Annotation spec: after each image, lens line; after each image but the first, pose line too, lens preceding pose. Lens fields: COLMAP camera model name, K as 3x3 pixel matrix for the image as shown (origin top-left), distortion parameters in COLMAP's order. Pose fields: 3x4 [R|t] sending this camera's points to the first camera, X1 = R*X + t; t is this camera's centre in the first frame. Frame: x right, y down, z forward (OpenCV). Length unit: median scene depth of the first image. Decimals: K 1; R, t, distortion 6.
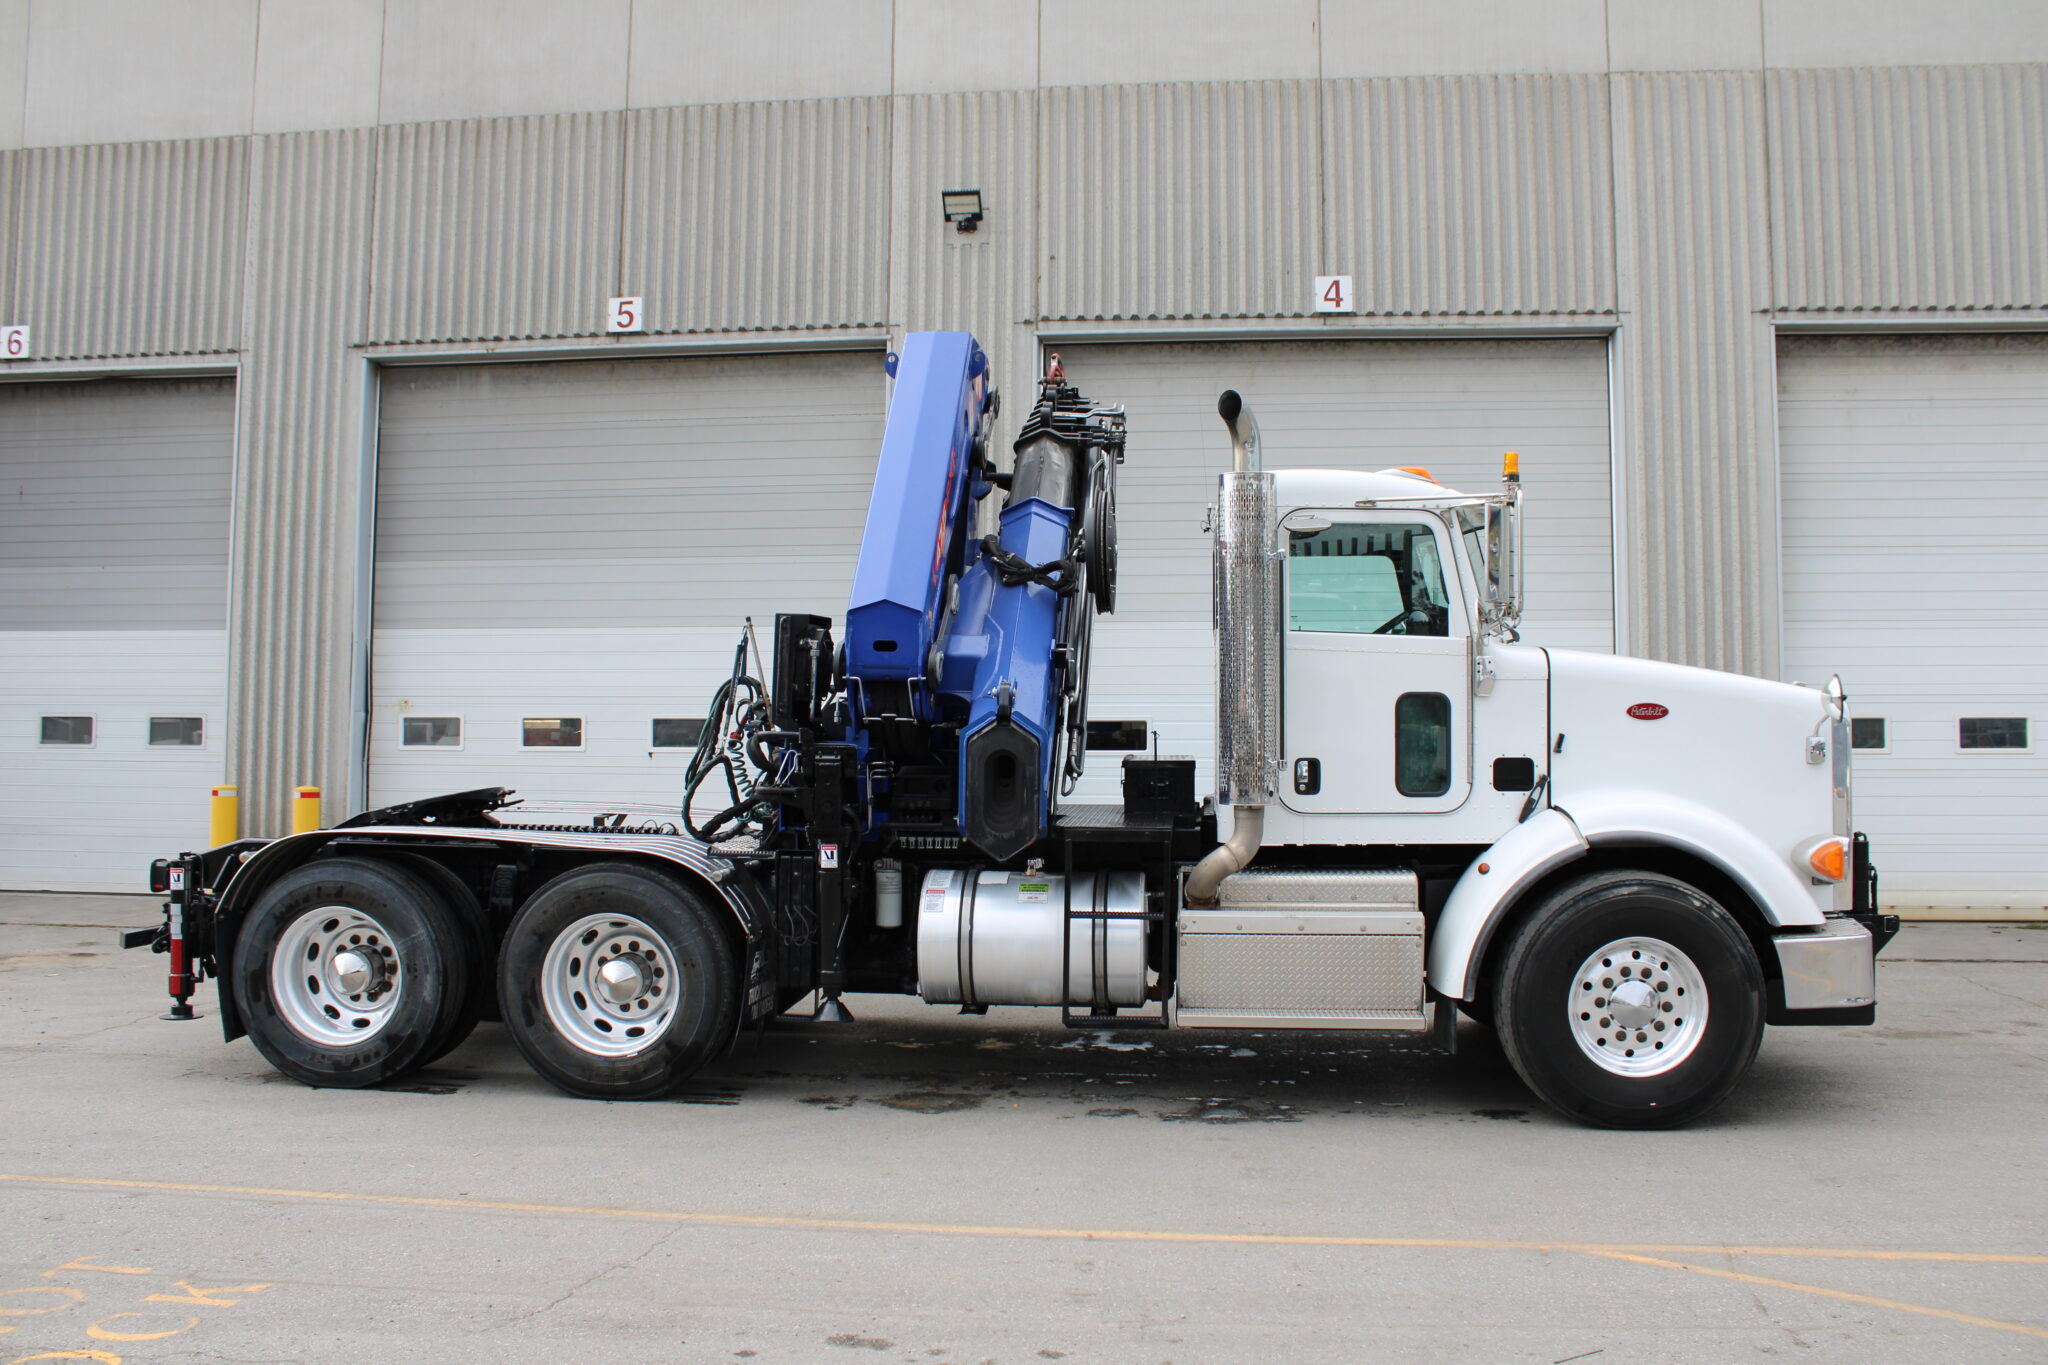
lens RADIAL K [[1716.7, 0, 1029.4], [0, 1716.7, 666.2], [0, 0, 1]] dist [-0.166239, 0.149792]
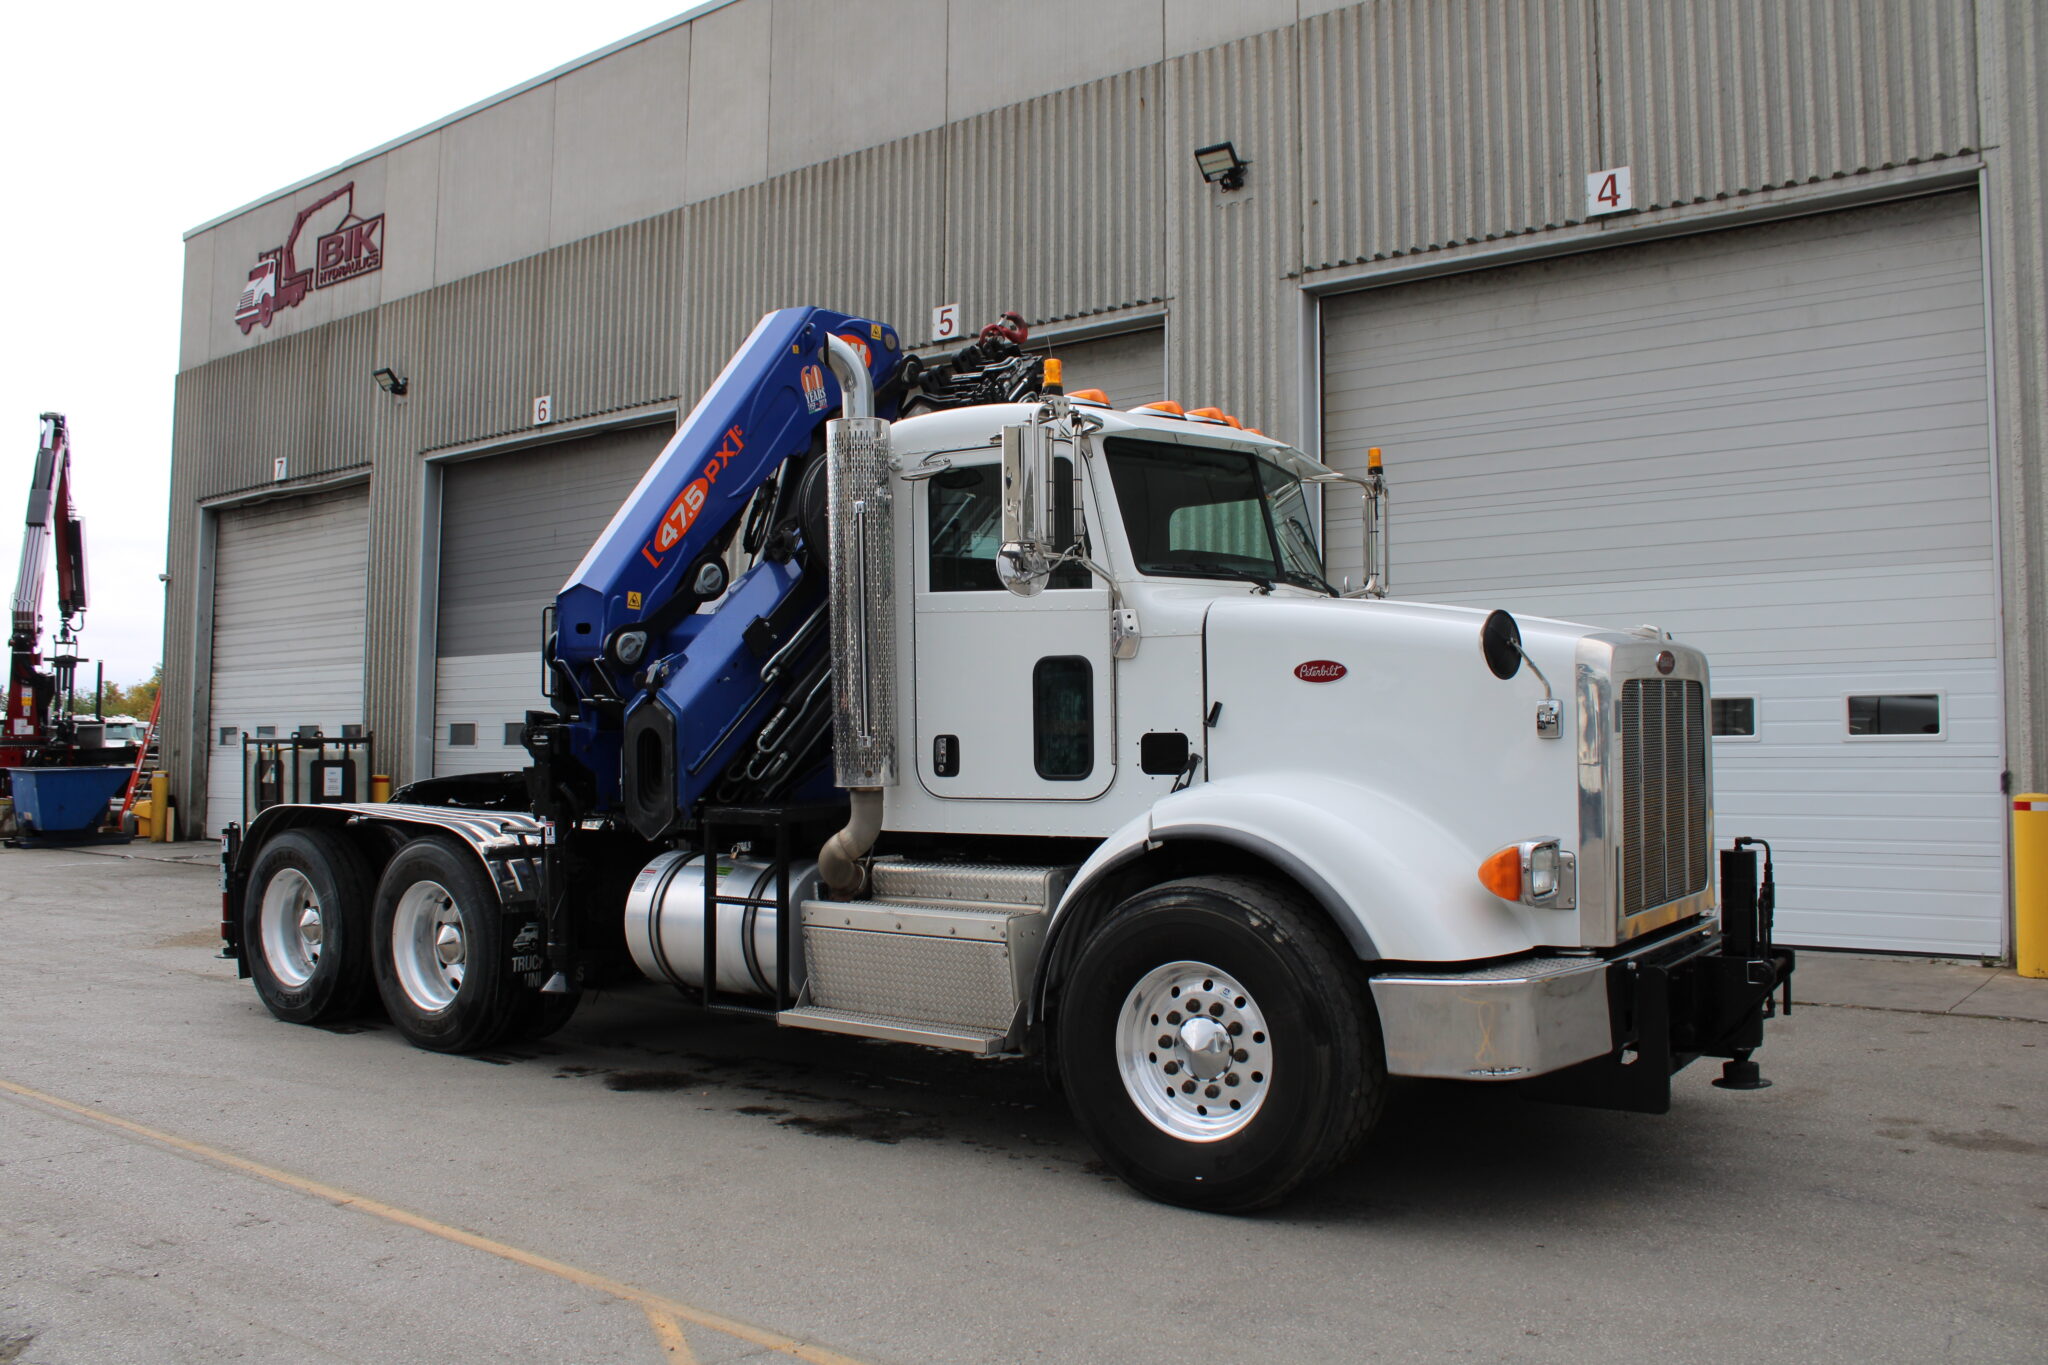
lens RADIAL K [[1716.7, 0, 1027.9], [0, 1716.7, 668.6], [0, 0, 1]] dist [-0.166239, 0.149792]
pose [[0.852030, -0.030339, -0.522613, 0.358834], [0.029115, 0.999520, -0.010557, 0.016380], [0.522683, -0.006221, 0.852505, 0.145980]]
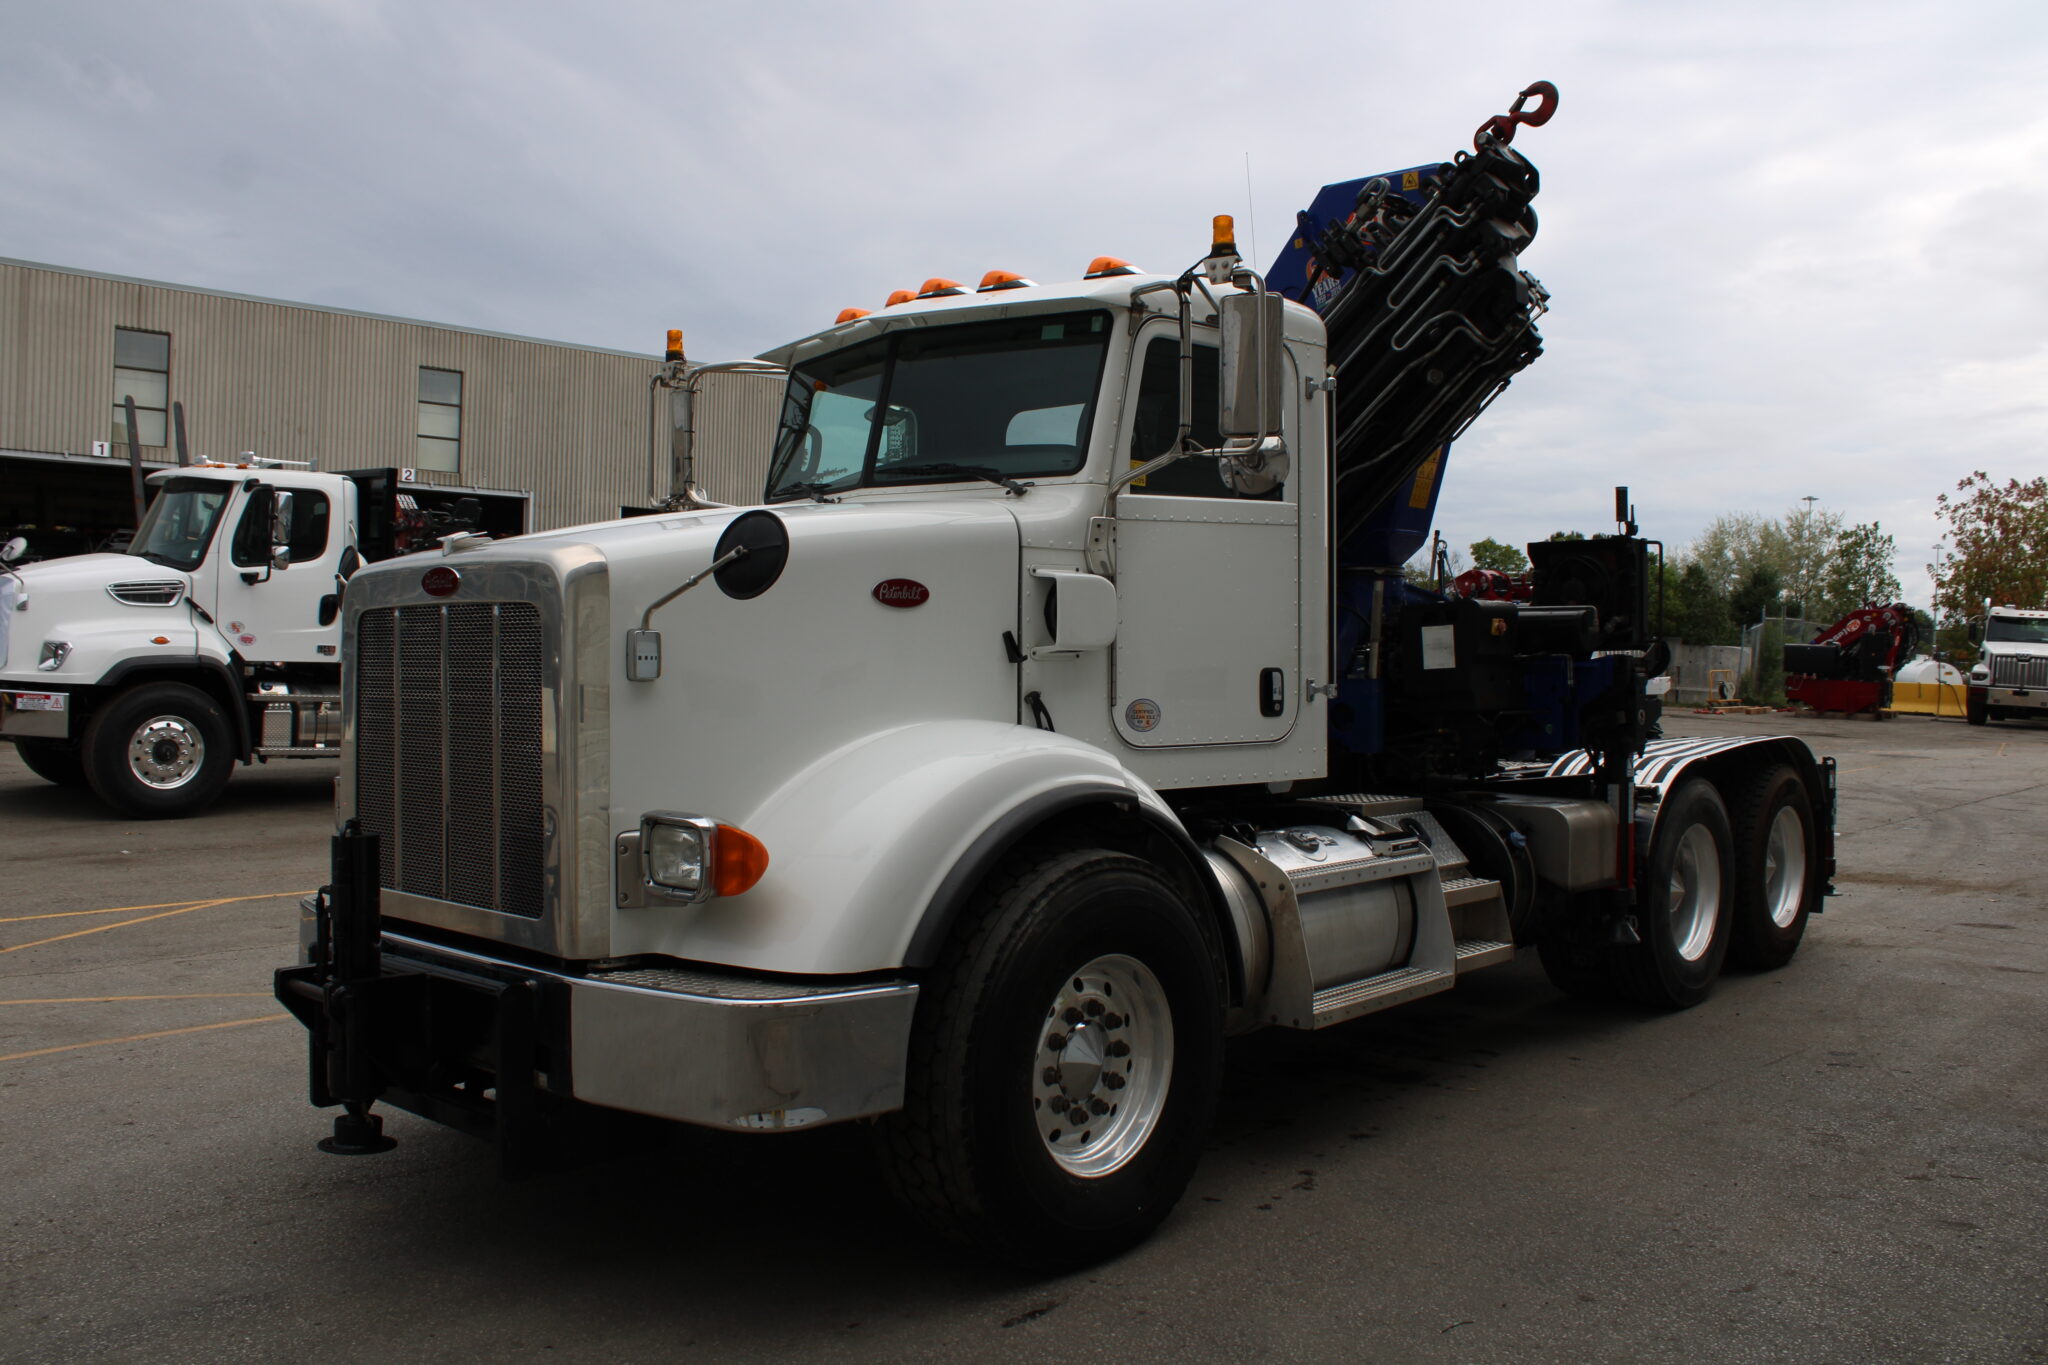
lens RADIAL K [[1716.7, 0, 1005.0], [0, 1716.7, 660.3], [0, 0, 1]] dist [-0.166239, 0.149792]
pose [[-0.601349, -0.008235, -0.798944, 0.465244], [0.010850, 0.999771, -0.018472, 0.036830], [0.798913, -0.019777, -0.601122, 0.864559]]
